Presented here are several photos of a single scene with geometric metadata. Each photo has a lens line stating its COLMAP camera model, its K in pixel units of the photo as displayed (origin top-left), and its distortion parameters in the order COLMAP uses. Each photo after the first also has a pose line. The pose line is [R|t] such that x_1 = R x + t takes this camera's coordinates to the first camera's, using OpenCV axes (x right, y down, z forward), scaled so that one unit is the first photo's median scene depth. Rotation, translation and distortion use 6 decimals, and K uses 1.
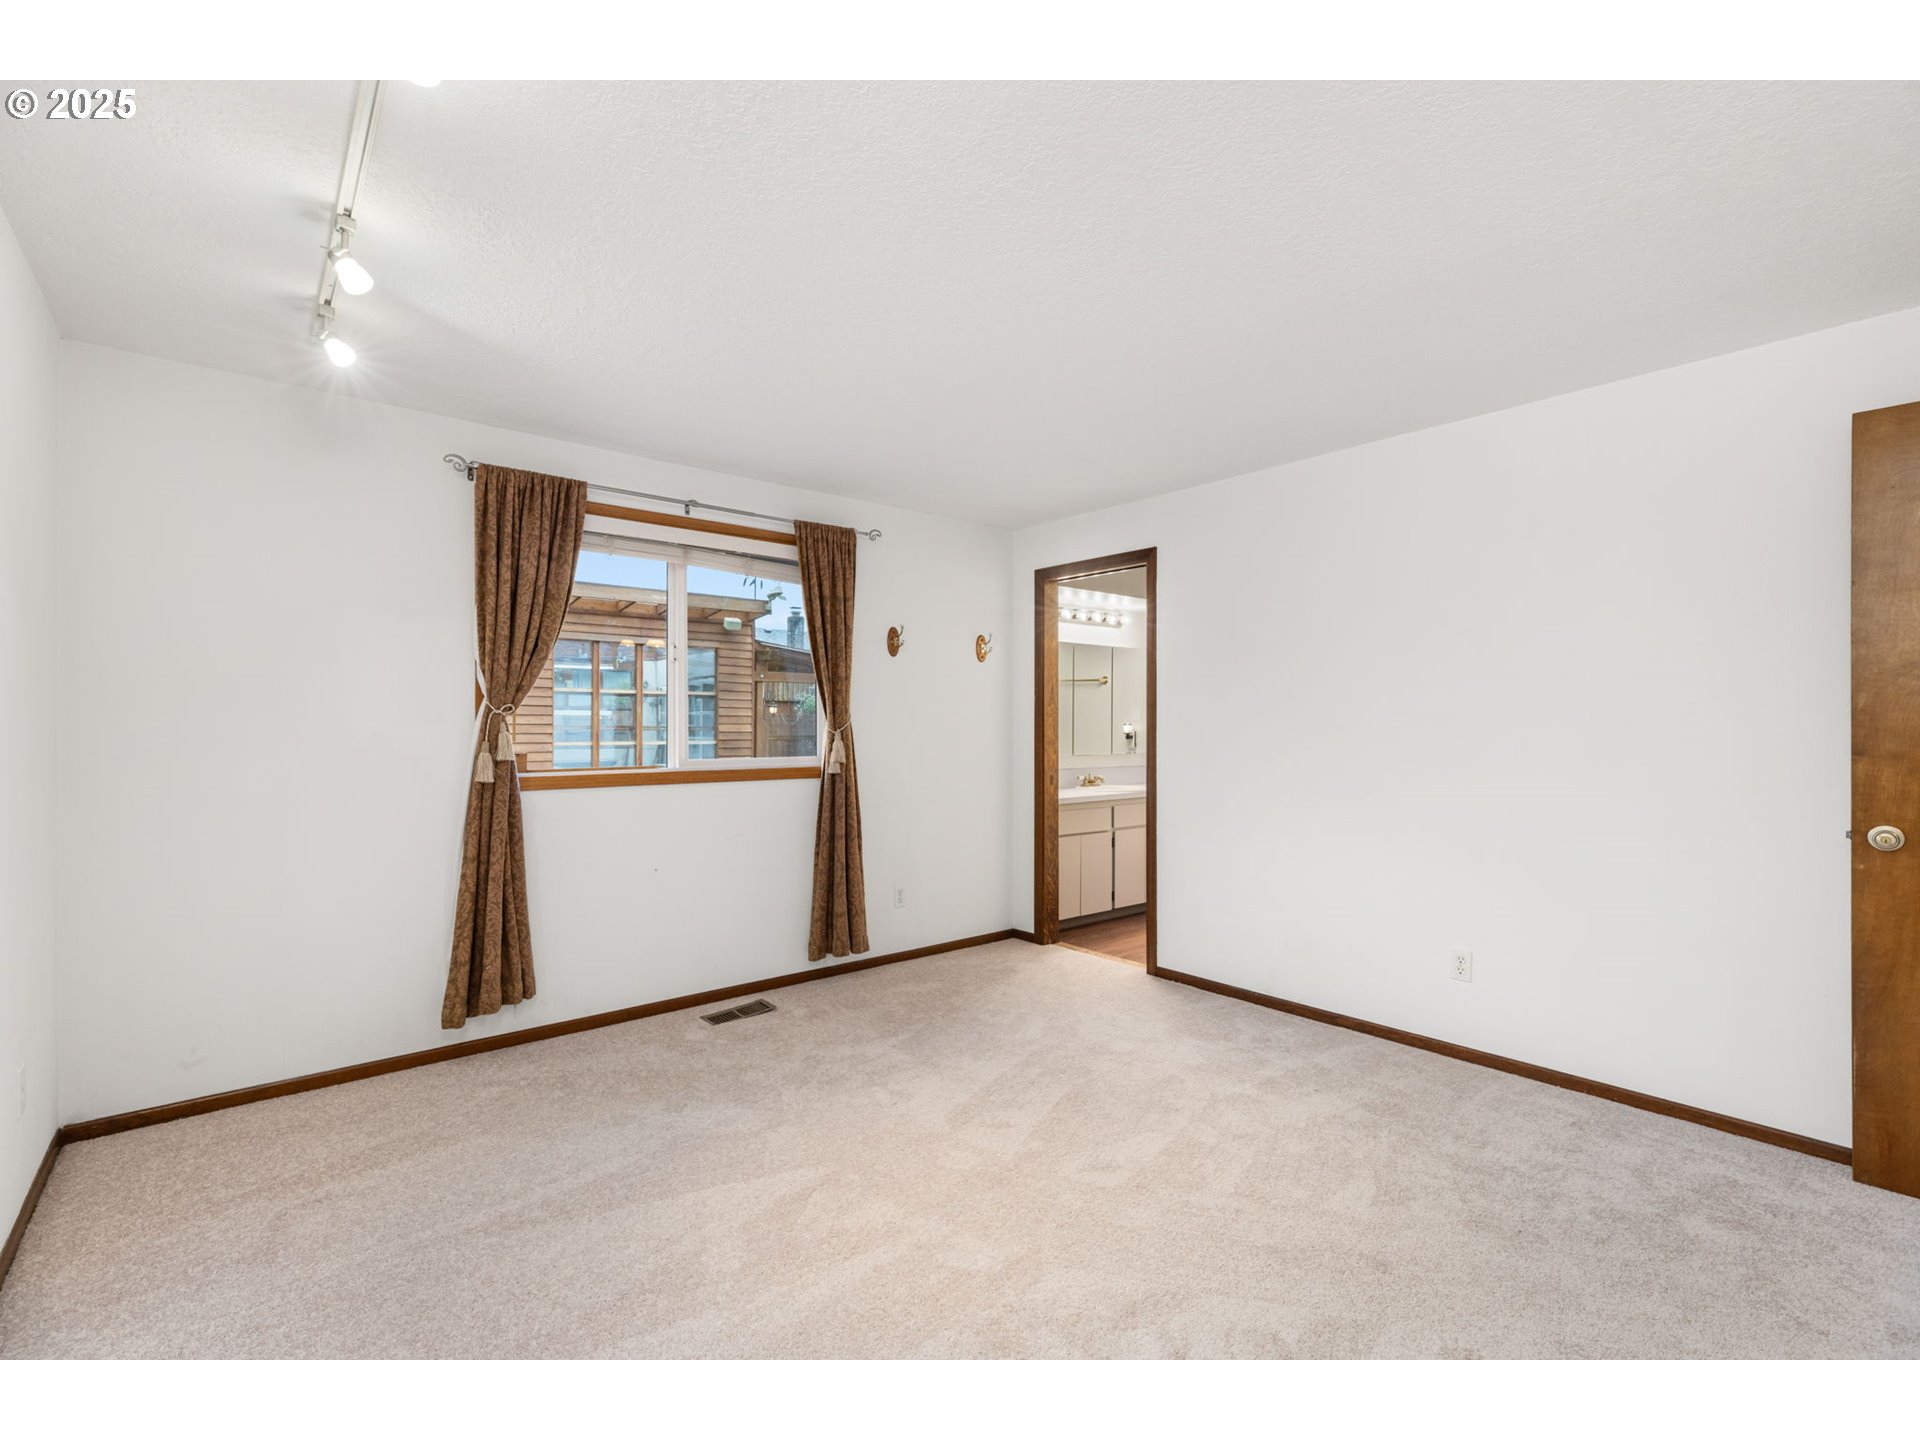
lens RADIAL K [[884.5, 0, 968.3], [0, 884.5, 700.9], [0, 0, 1]] dist [-0.000614, -0.000058]
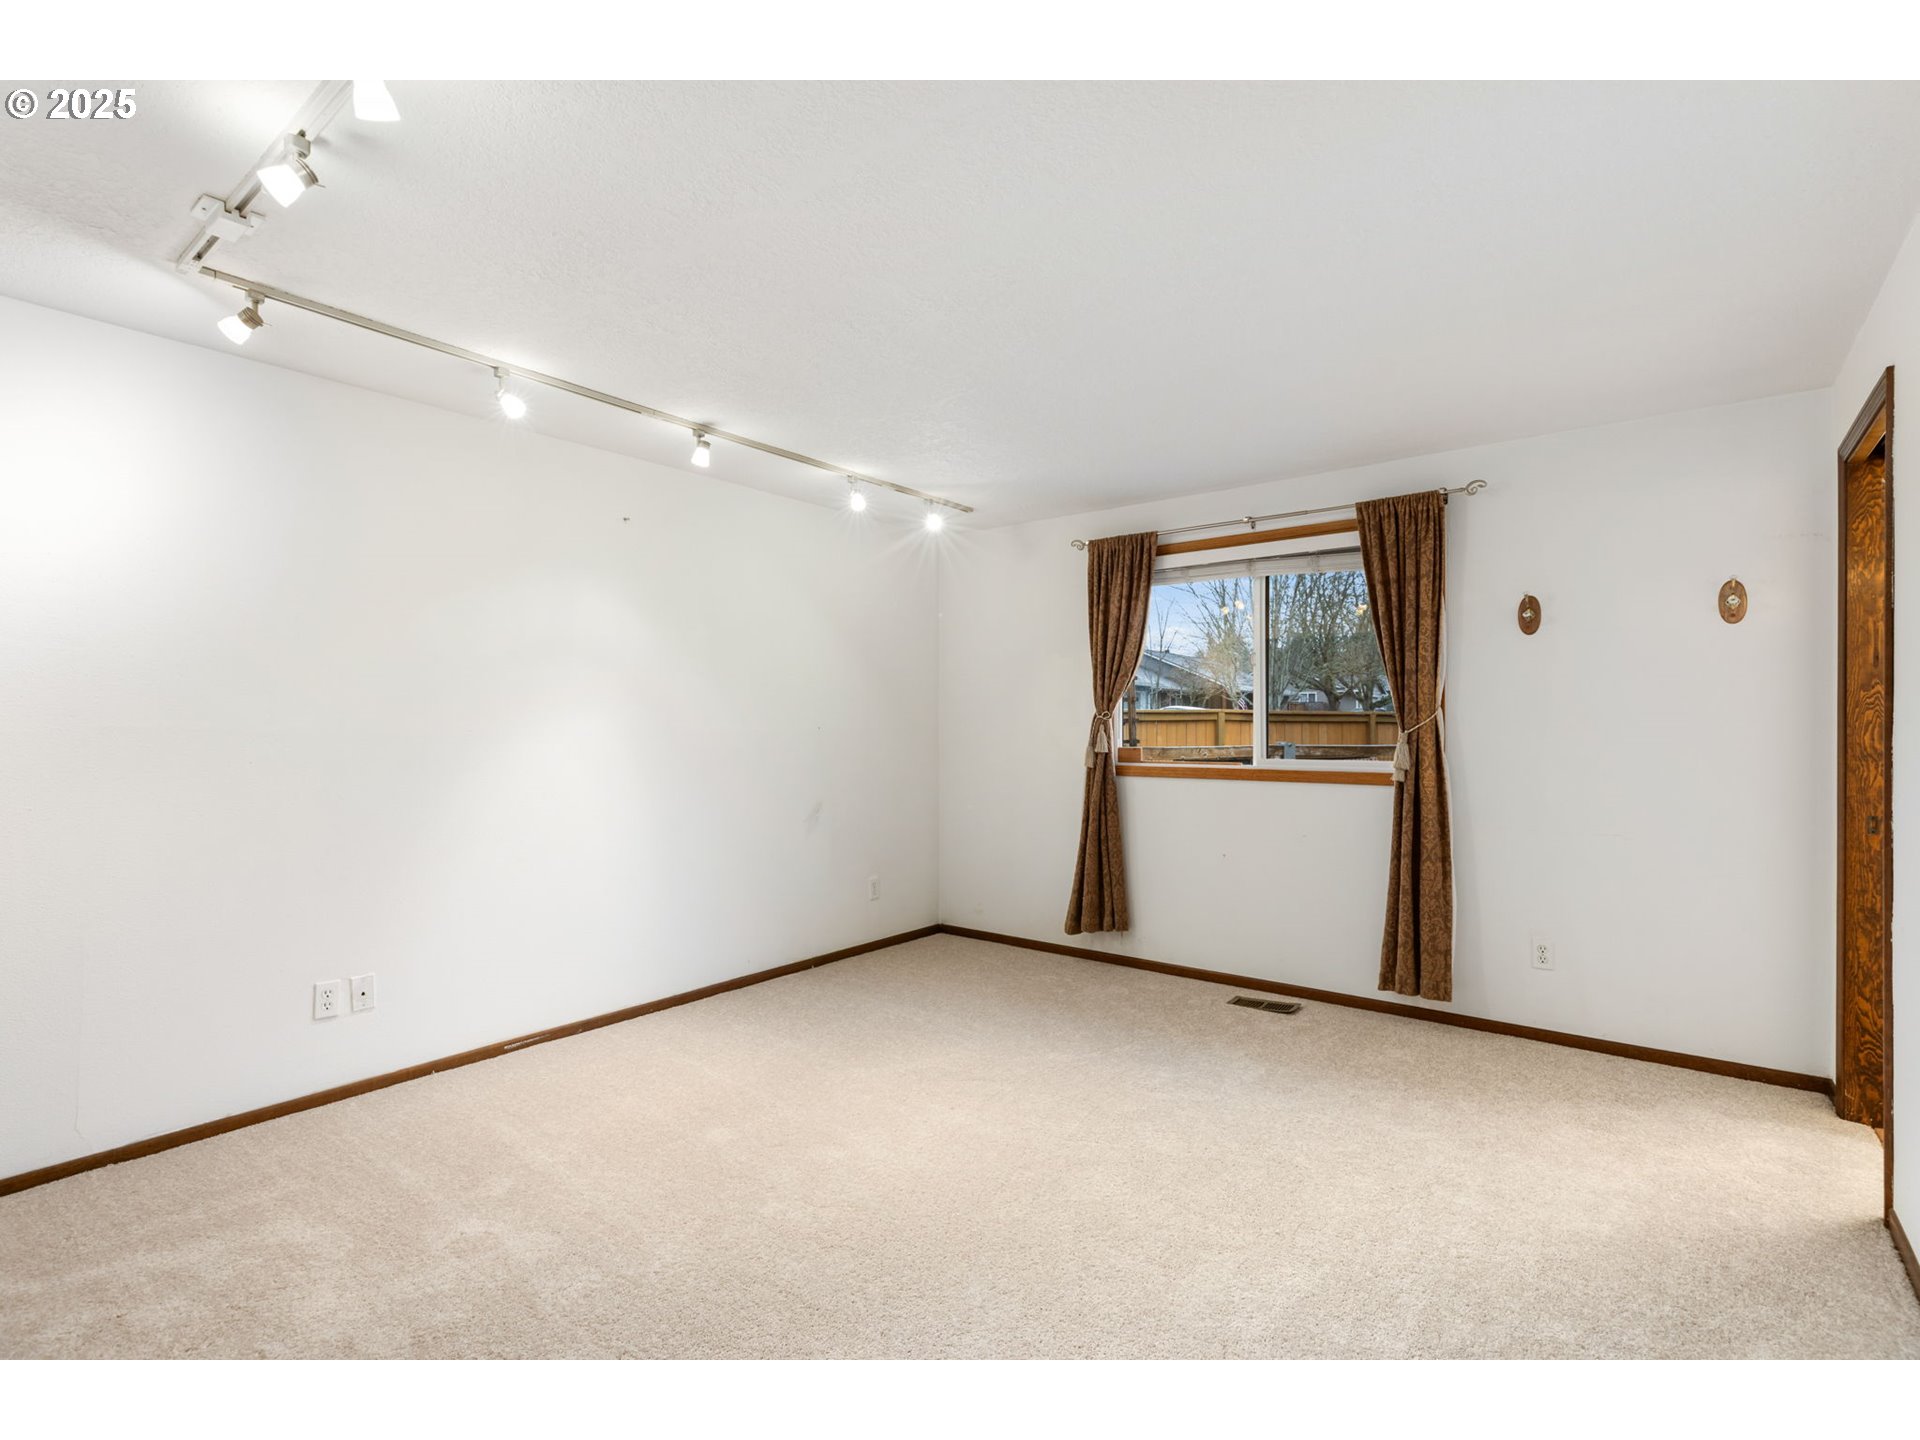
lens RADIAL K [[856.4, 0, 956.2], [0, 856.4, 715.4], [0, 0, 1]] dist [0.004290, 0.000126]
pose [[0.209072, -0.022456, -0.977642, 0.633223], [0.020684, 0.999614, -0.018537, 0.026360], [0.977682, -0.016346, 0.209455, 0.436185]]
